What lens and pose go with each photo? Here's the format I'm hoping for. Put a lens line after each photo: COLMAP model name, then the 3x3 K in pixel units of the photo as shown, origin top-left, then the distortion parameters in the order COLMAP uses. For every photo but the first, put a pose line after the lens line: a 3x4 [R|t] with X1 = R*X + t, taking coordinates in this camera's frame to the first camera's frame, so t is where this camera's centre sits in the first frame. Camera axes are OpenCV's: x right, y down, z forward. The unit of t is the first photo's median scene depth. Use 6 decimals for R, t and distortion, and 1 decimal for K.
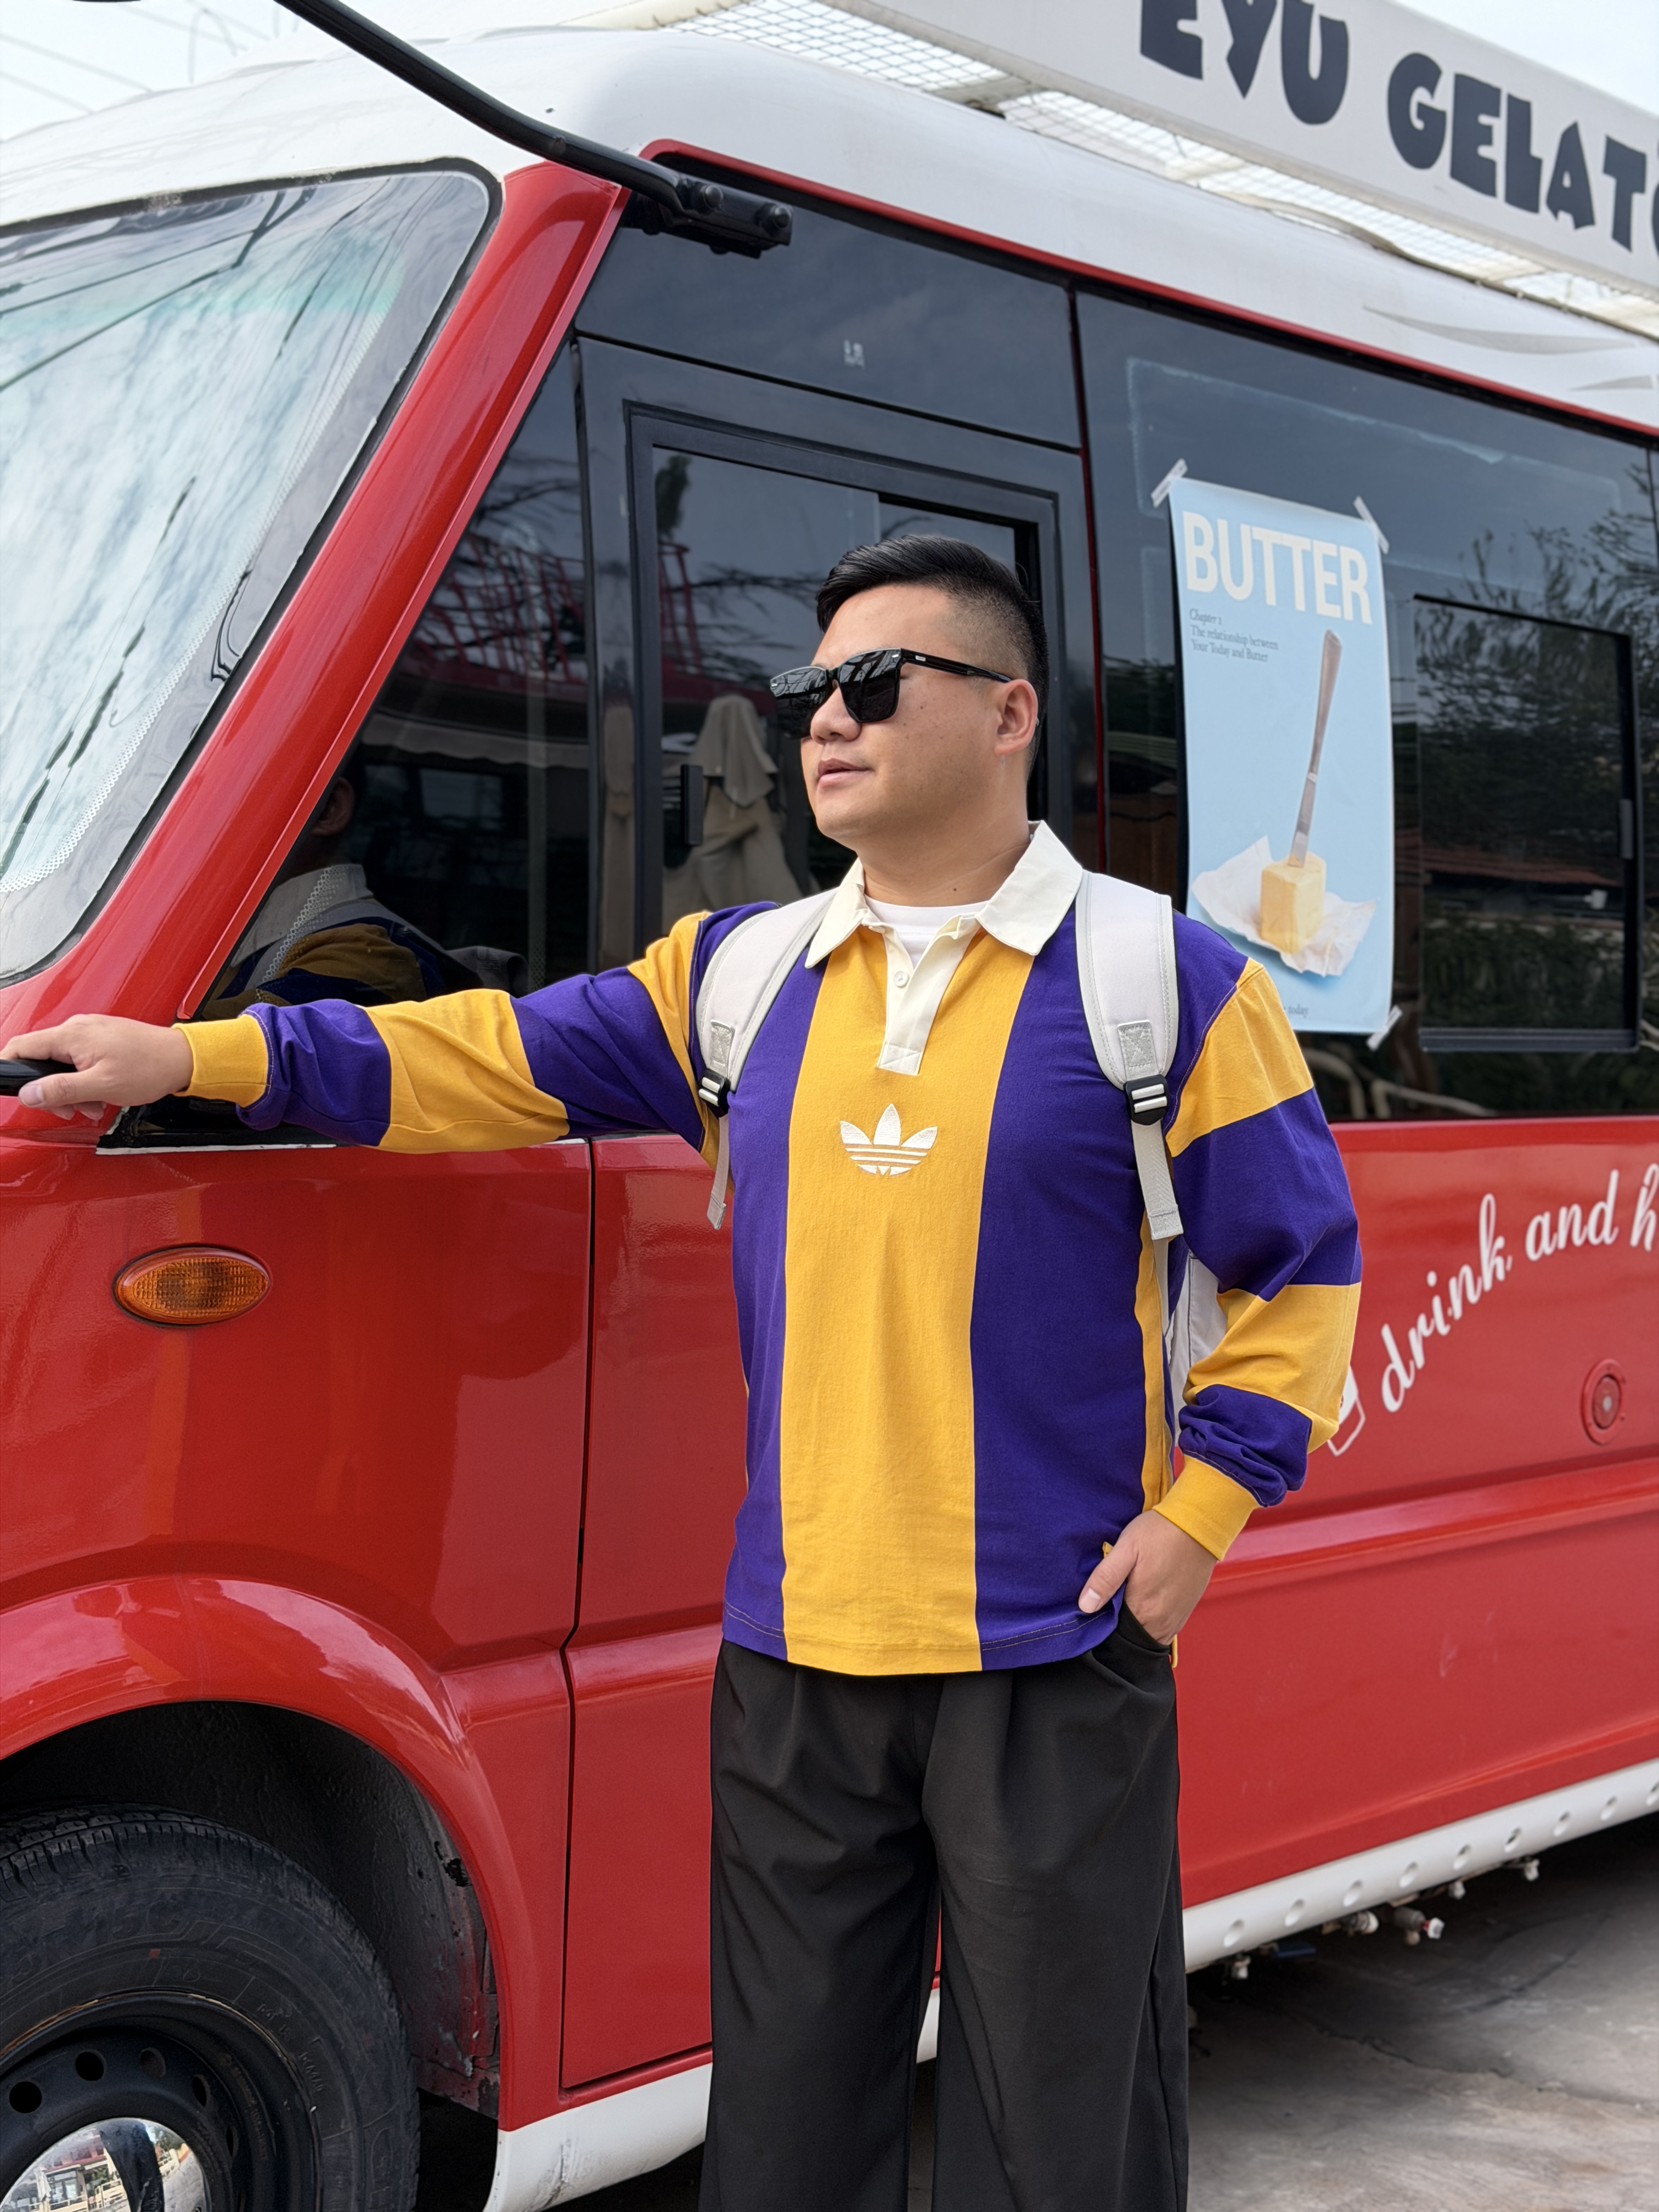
lens RADIAL K [[3220.6, 0, 837.4], [0, 3220.6, 1110.7], [0, 0, 1]] dist [0.105888, 0.000000]
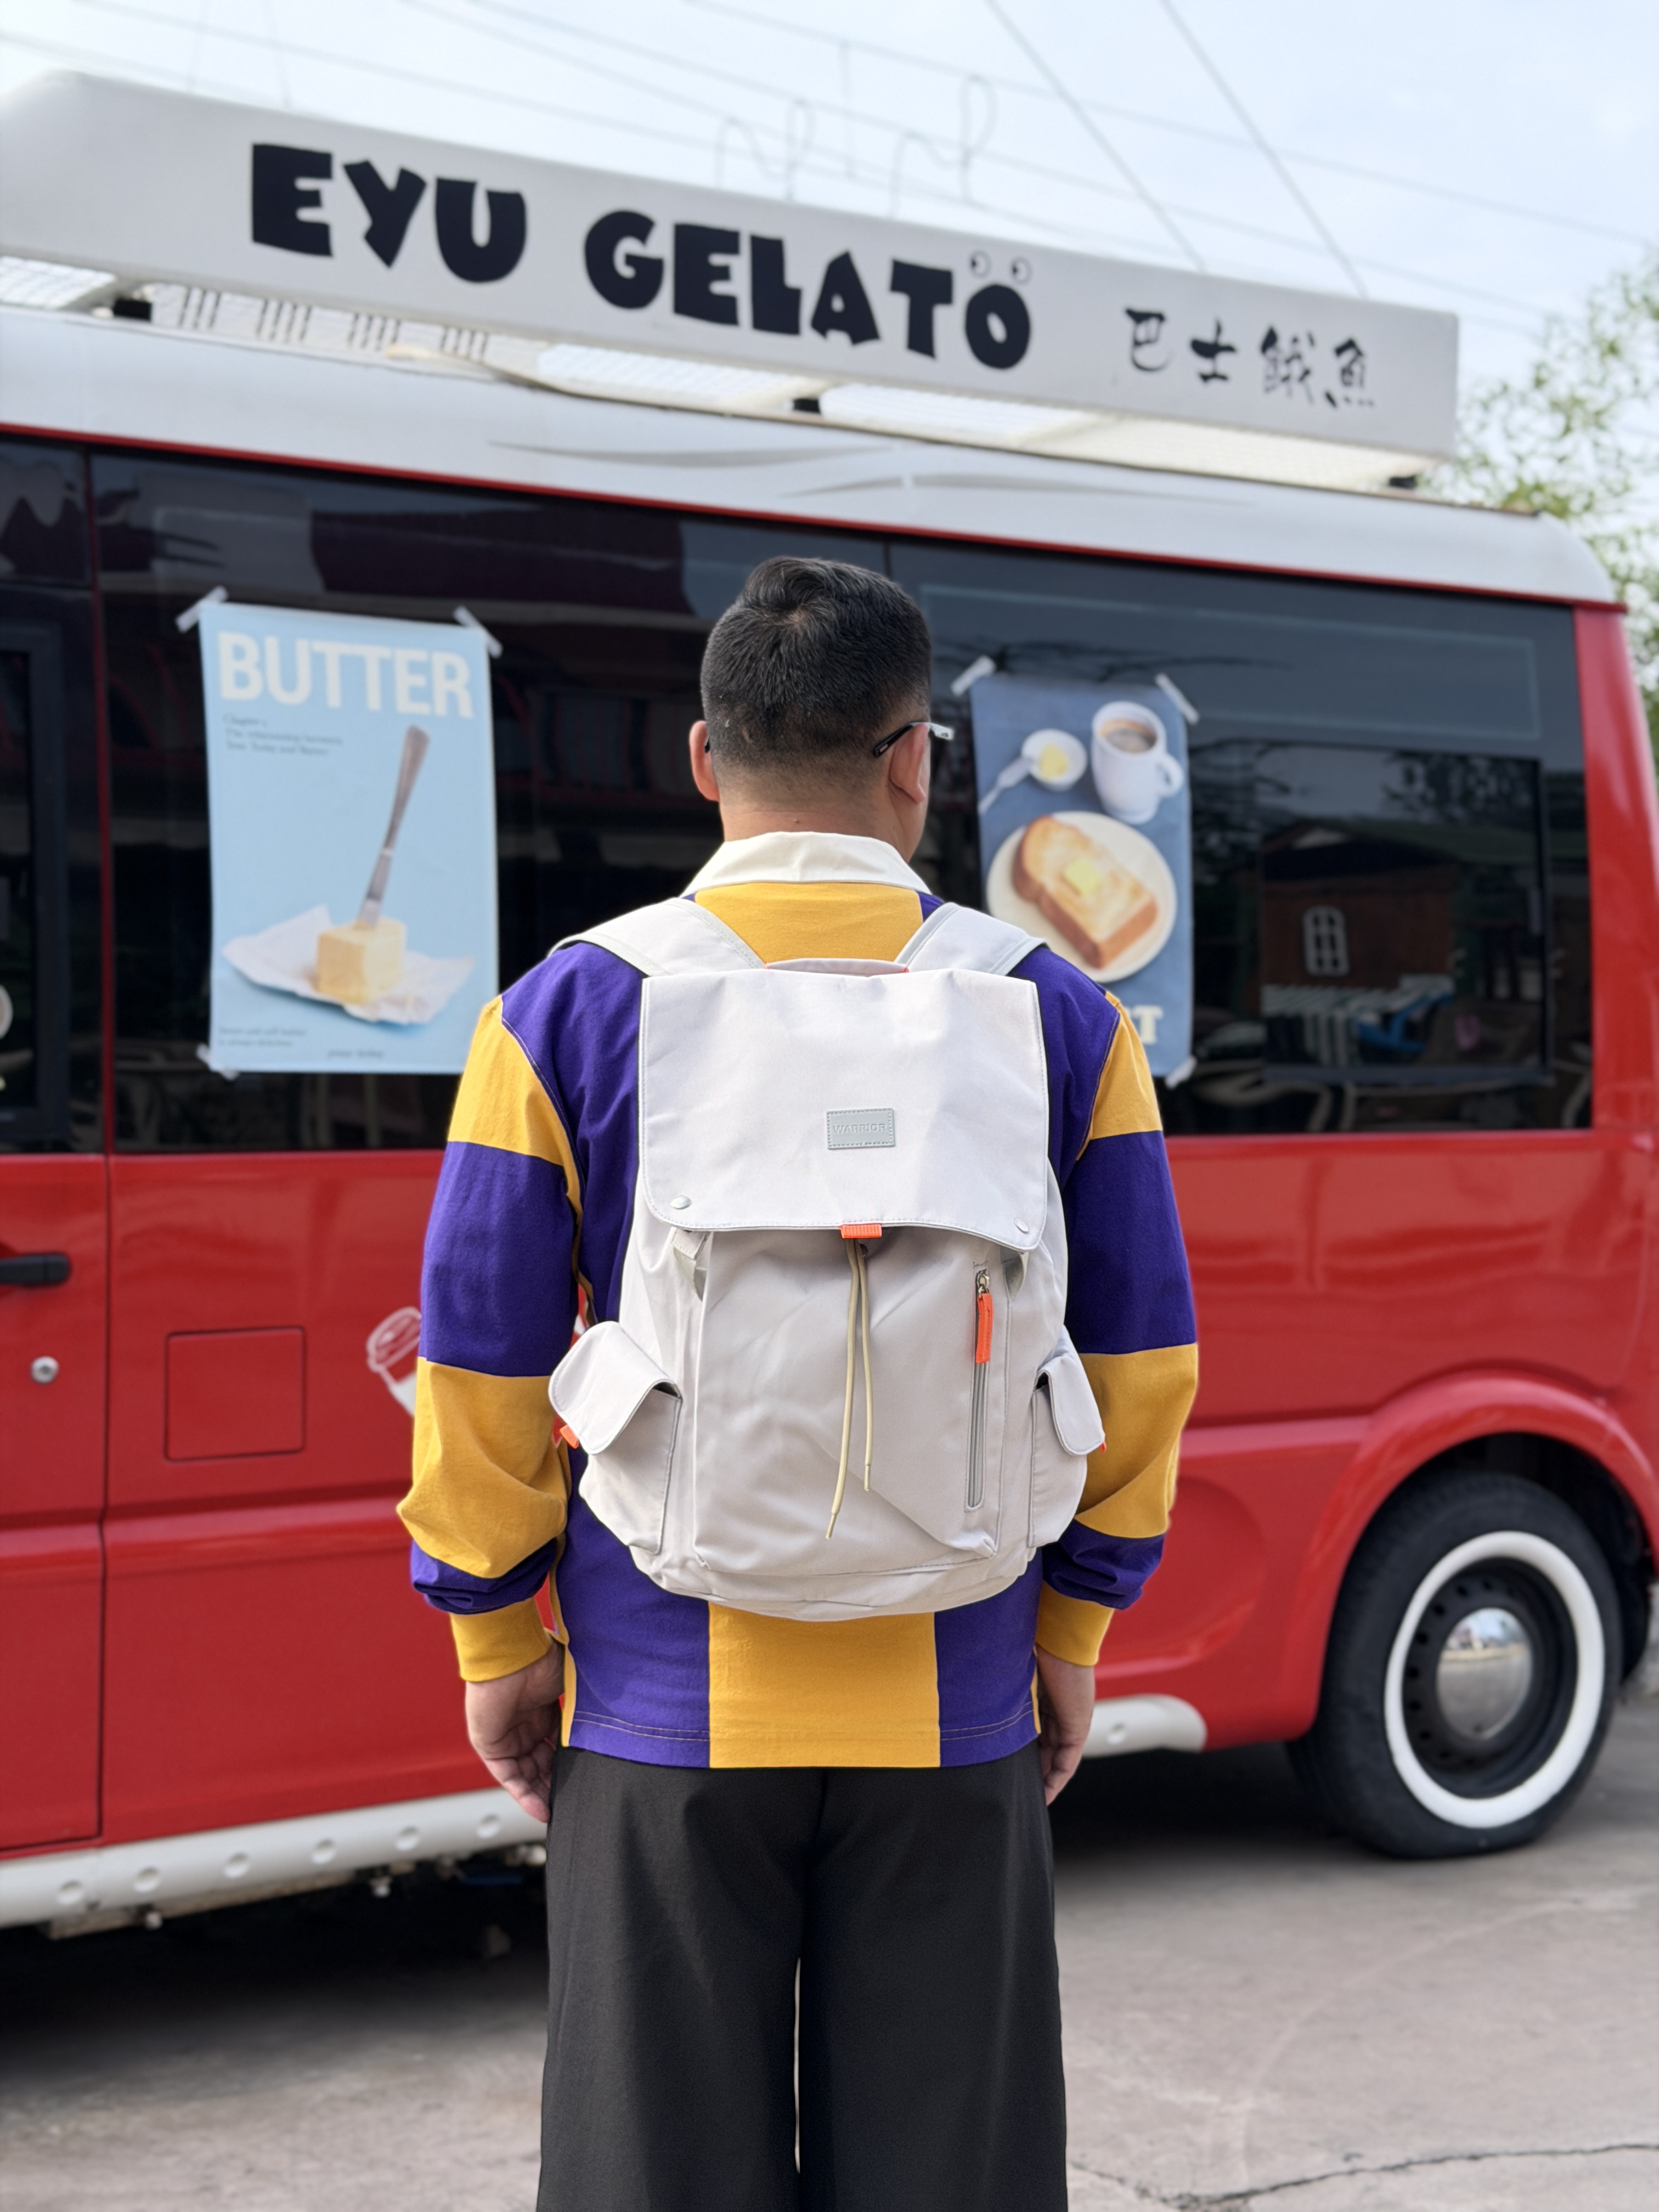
lens RADIAL K [[3220.6, 0, 838.3], [0, 3220.6, 1123.4], [0, 0, 1]] dist [0.105888, 0.000000]
pose [[0.962735, -0.011081, -0.270221, 0.597667], [0.007735, 0.999880, -0.013445, 0.010421], [0.270337, 0.010854, 0.962705, -0.068652]]
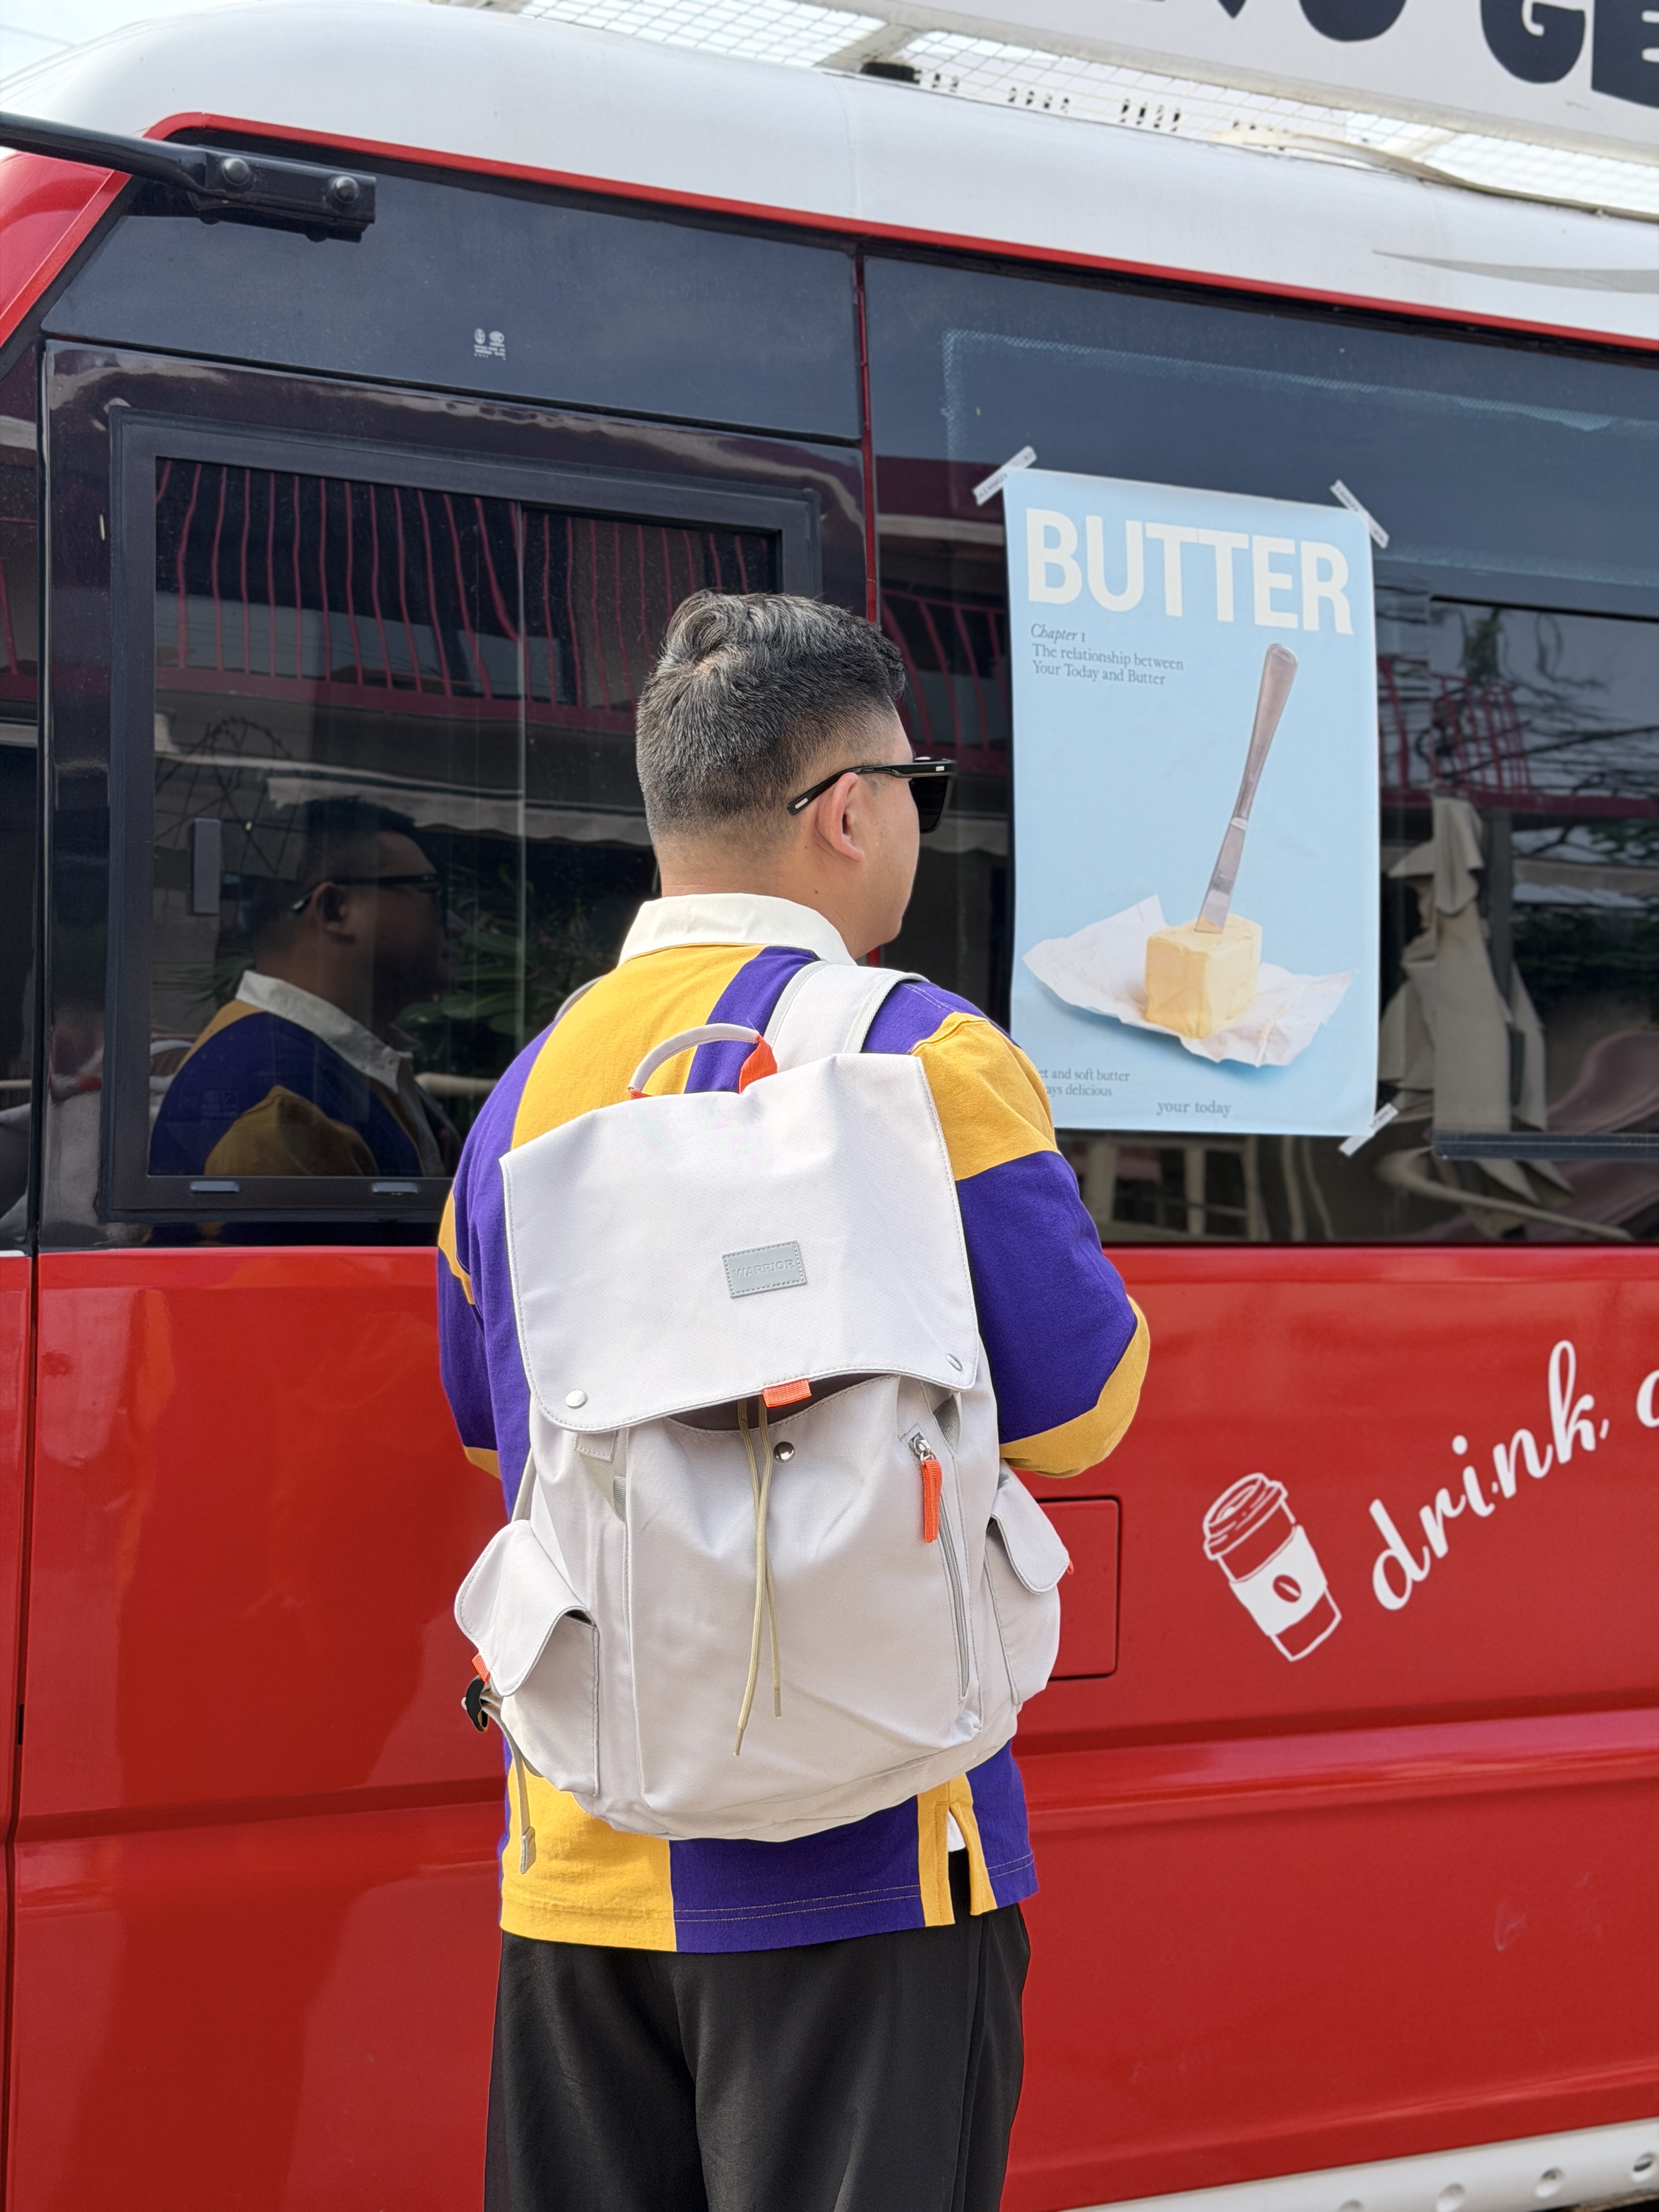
lens RADIAL K [[3220.6, 0, 838.9], [0, 3220.6, 1120.6], [0, 0, 1]] dist [0.105888, 0.000000]
pose [[0.932791, -0.006898, -0.360353, 0.336016], [-0.007895, 0.999186, -0.039565, 0.004866], [0.360332, 0.039751, 0.931977, 0.200189]]
